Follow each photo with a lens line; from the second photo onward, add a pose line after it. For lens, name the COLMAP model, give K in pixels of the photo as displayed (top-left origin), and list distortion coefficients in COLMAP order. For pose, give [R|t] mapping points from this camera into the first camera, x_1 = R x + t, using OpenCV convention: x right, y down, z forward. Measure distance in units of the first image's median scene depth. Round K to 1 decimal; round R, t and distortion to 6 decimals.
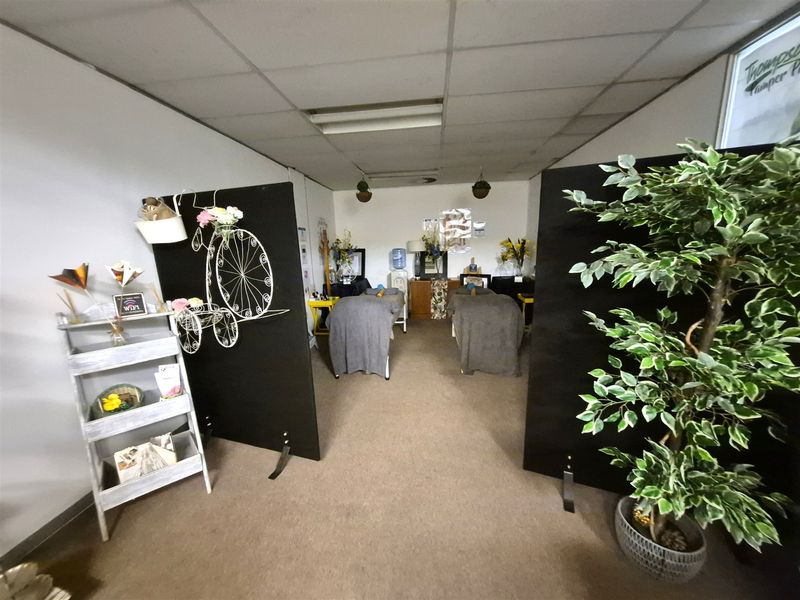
lens RADIAL K [[319.0, 0, 395.5], [0, 319.0, 313.4], [0, 0, 1]] dist [0.001167, 0.000115]
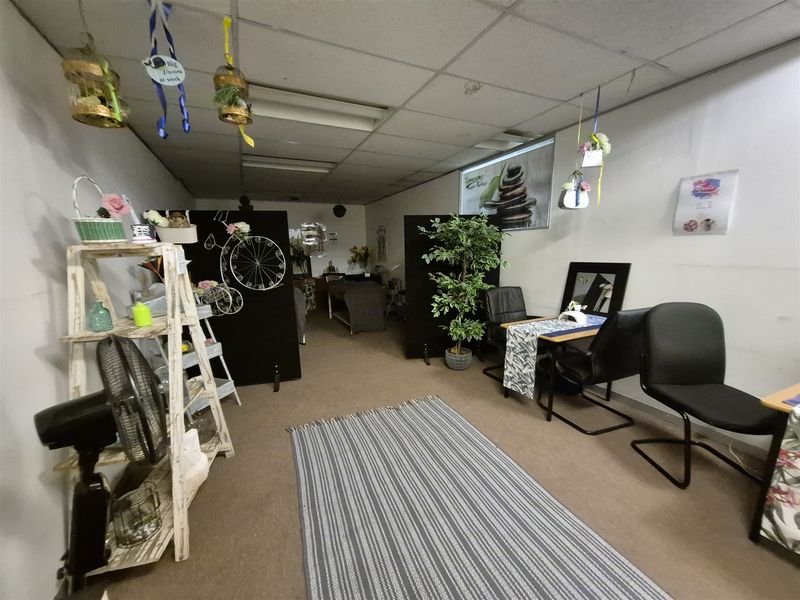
lens RADIAL K [[322.4, 0, 404.9], [0, 322.4, 317.7], [0, 0, 1]] dist [0.000400, 0.000022]
pose [[0.835007, -0.103167, 0.540481, -0.254375], [0.111844, 0.993583, 0.016863, 0.072004], [-0.538752, 0.046369, 0.841187, -0.270390]]
